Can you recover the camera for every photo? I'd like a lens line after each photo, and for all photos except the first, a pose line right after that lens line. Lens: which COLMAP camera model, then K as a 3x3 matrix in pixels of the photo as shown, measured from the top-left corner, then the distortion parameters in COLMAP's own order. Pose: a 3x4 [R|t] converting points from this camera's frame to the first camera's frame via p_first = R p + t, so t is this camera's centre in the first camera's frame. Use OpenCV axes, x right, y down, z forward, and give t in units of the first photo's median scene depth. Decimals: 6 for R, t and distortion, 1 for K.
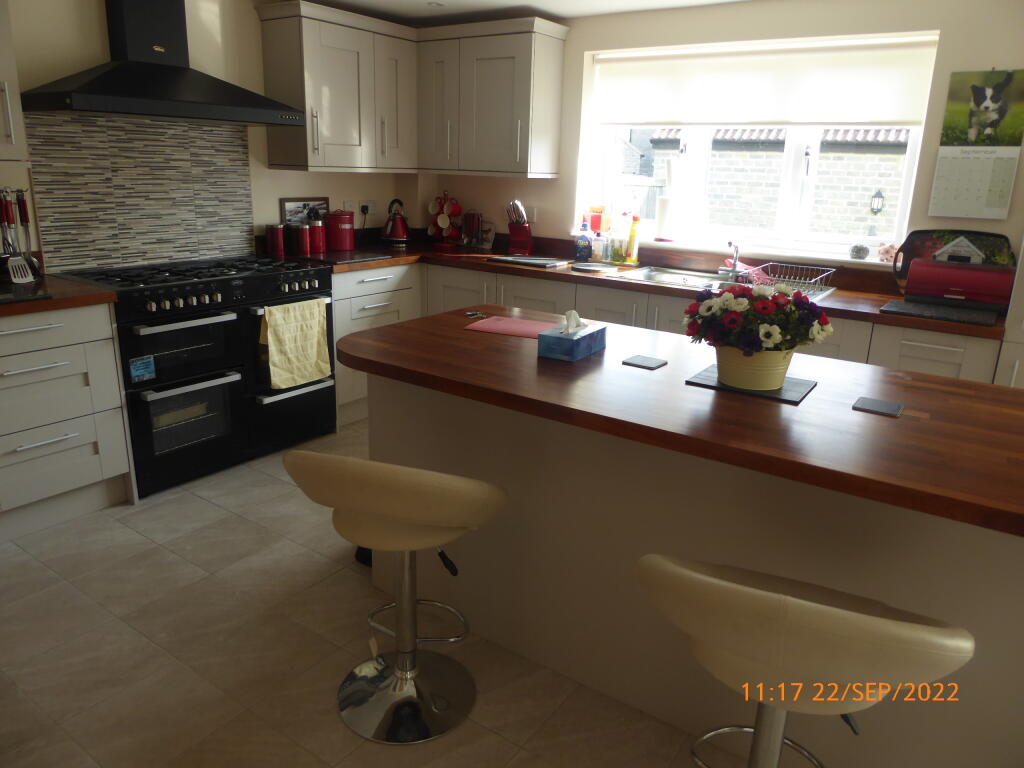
lens RADIAL K [[733.6, 0, 513.0], [0, 733.6, 381.6], [0, 0, 1]] dist [-0.006198, -0.006507]
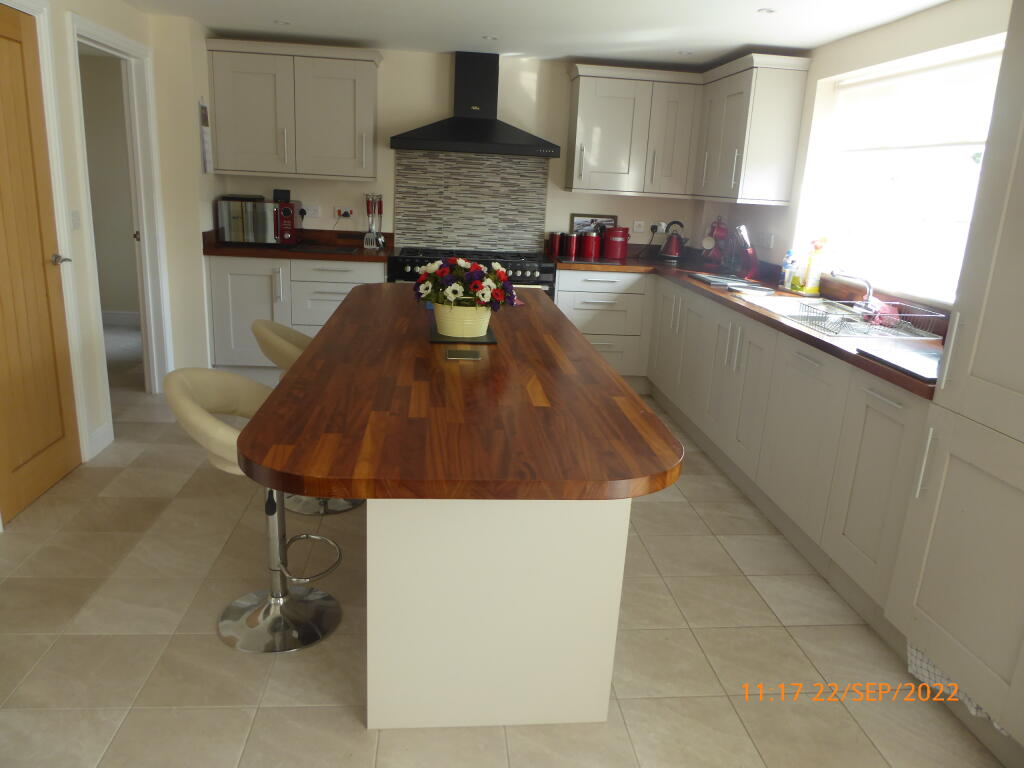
lens RADIAL K [[733.6, 0, 511.9], [0, 733.6, 384.3], [0, 0, 1]] dist [-0.006198, -0.006507]
pose [[0.645655, 0.208428, -0.734634, 0.696230], [-0.246374, 0.967441, 0.057947, -0.006169], [0.722793, 0.143581, 0.675985, 0.093628]]
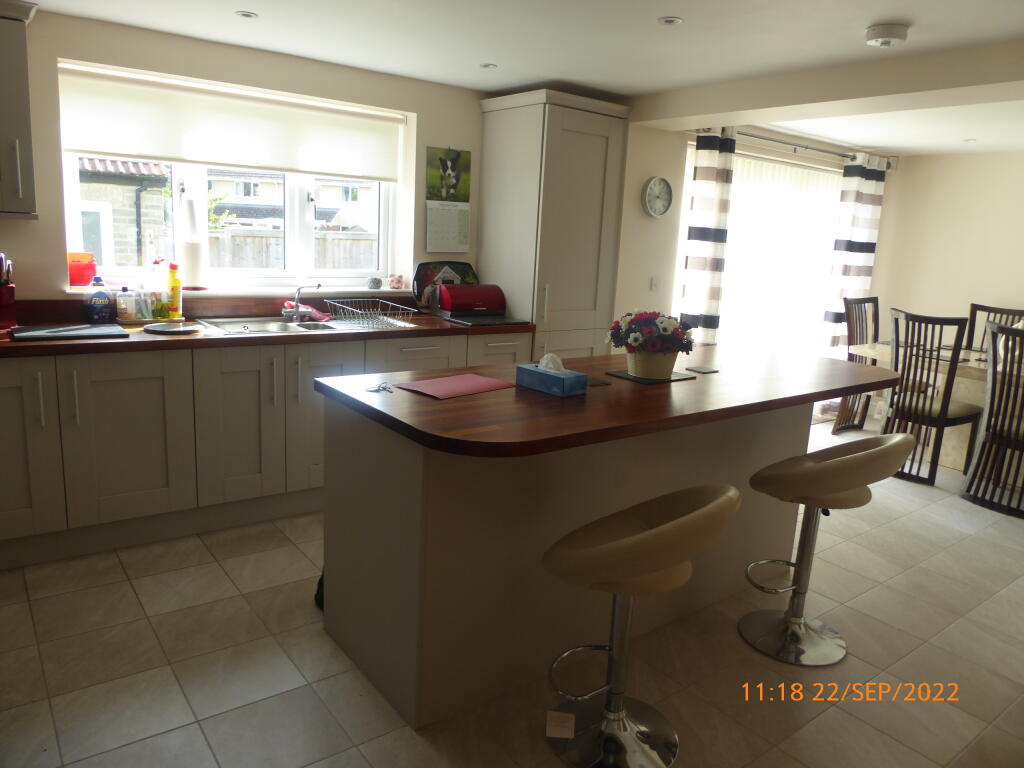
lens RADIAL K [[733.6, 0, 514.3], [0, 733.6, 379.4], [0, 0, 1]] dist [-0.006198, -0.006507]
pose [[0.309533, -0.204141, 0.928717, -0.581555], [0.225963, 0.964497, 0.136694, -0.131557], [-0.923650, 0.167545, 0.344672, 0.382417]]
